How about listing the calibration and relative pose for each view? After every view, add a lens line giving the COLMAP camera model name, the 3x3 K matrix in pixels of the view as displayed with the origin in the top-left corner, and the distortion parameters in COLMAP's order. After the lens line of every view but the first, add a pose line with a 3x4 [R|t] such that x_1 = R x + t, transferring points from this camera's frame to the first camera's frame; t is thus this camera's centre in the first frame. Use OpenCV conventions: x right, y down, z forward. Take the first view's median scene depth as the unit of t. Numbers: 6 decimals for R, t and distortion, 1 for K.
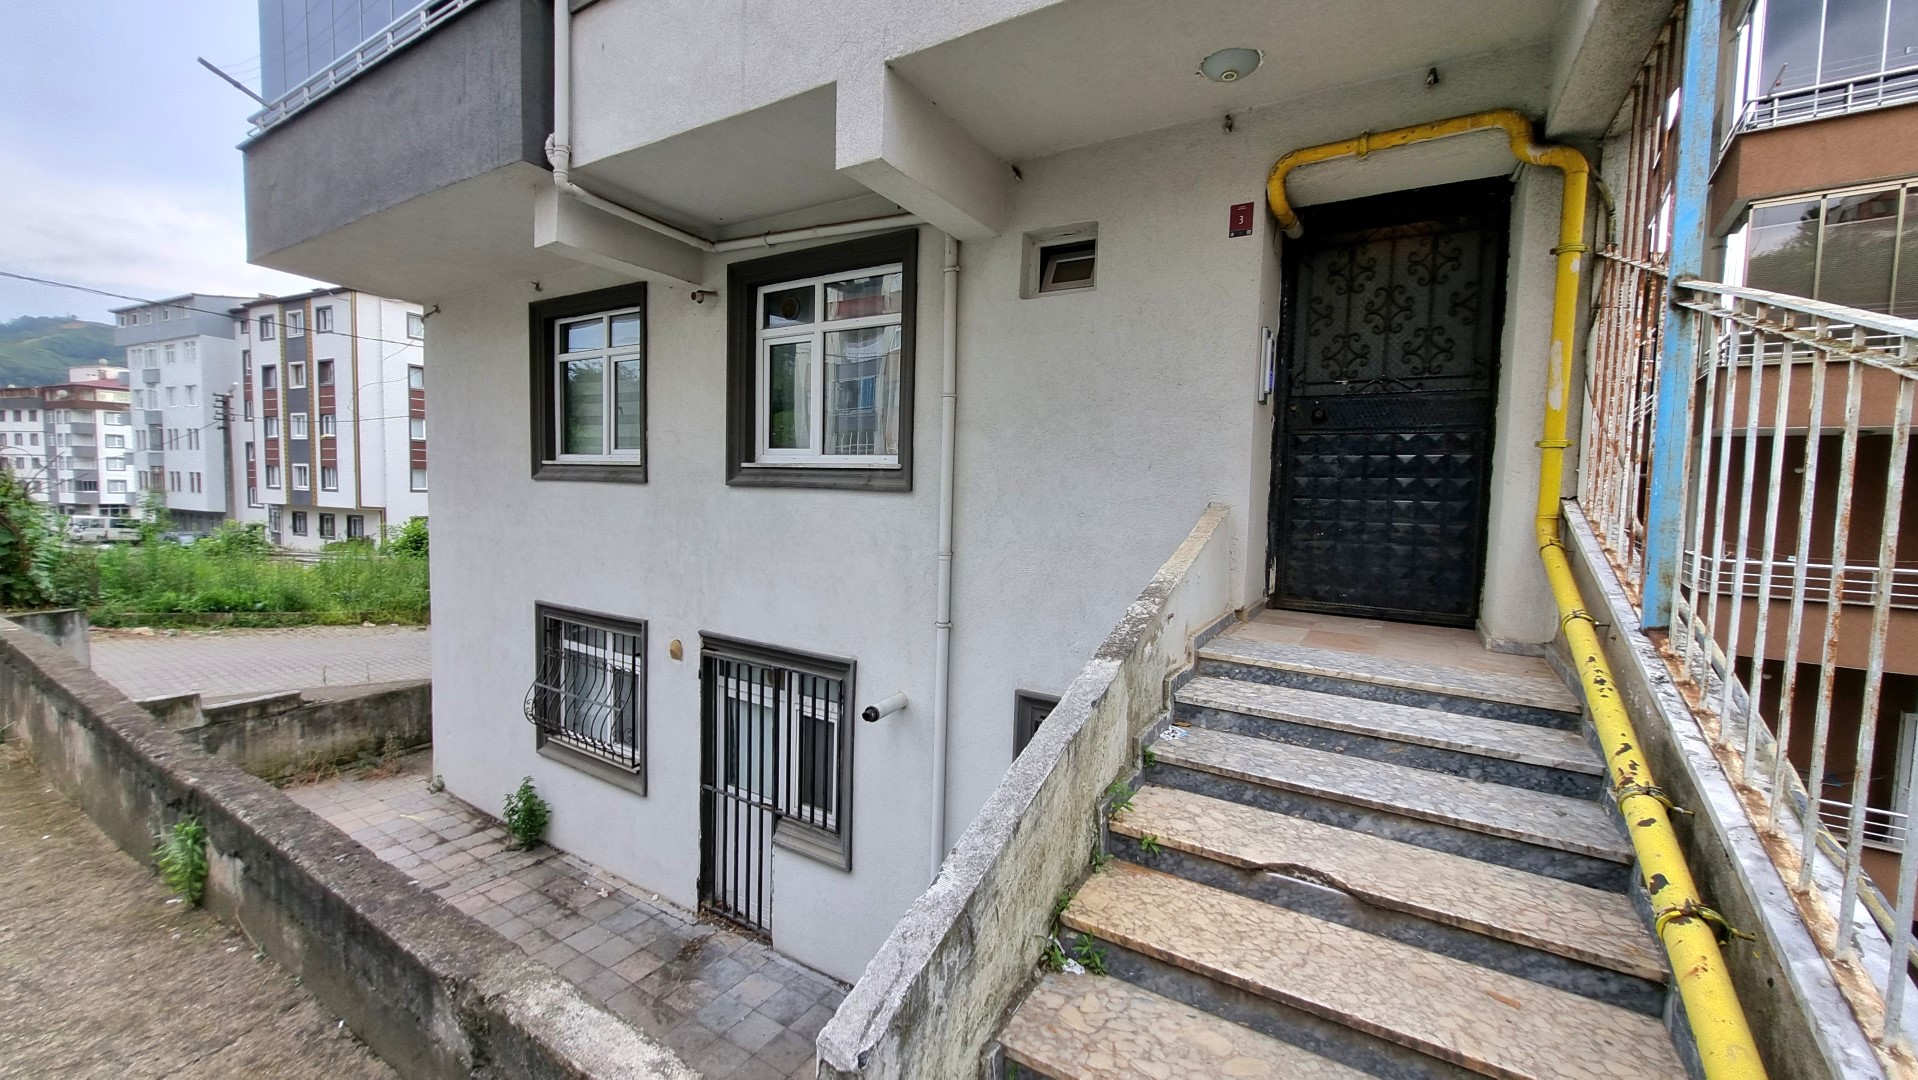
lens RADIAL K [[778.1, 0, 942.1], [0, 778.1, 534.2], [0, 0, 1]] dist [0.001099, 0.000278]
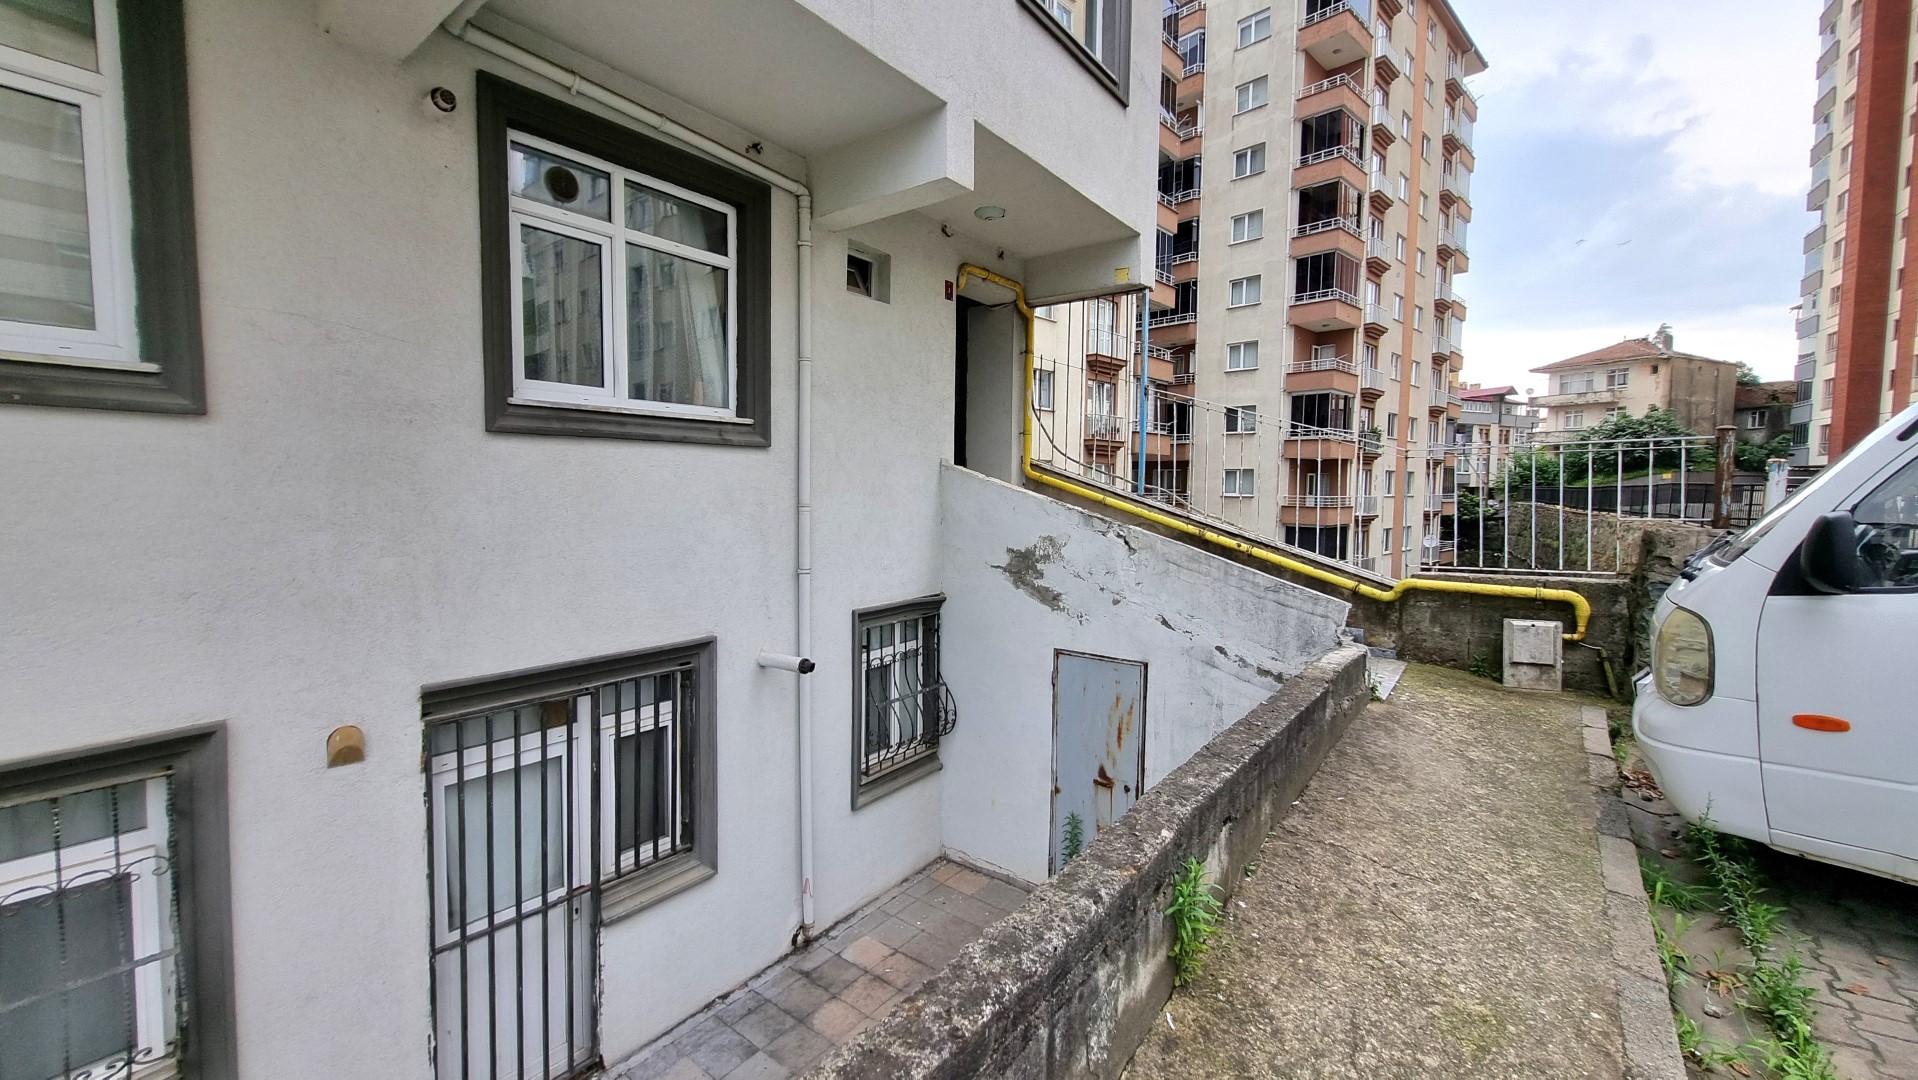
lens RADIAL K [[778.1, 0, 942.1], [0, 778.1, 534.2], [0, 0, 1]] dist [0.001099, 0.000278]
pose [[0.060963, -0.087557, 0.994292, -0.946882], [0.056378, 0.994857, 0.084150, -0.013969], [-0.996547, 0.050926, 0.065585, 0.654925]]
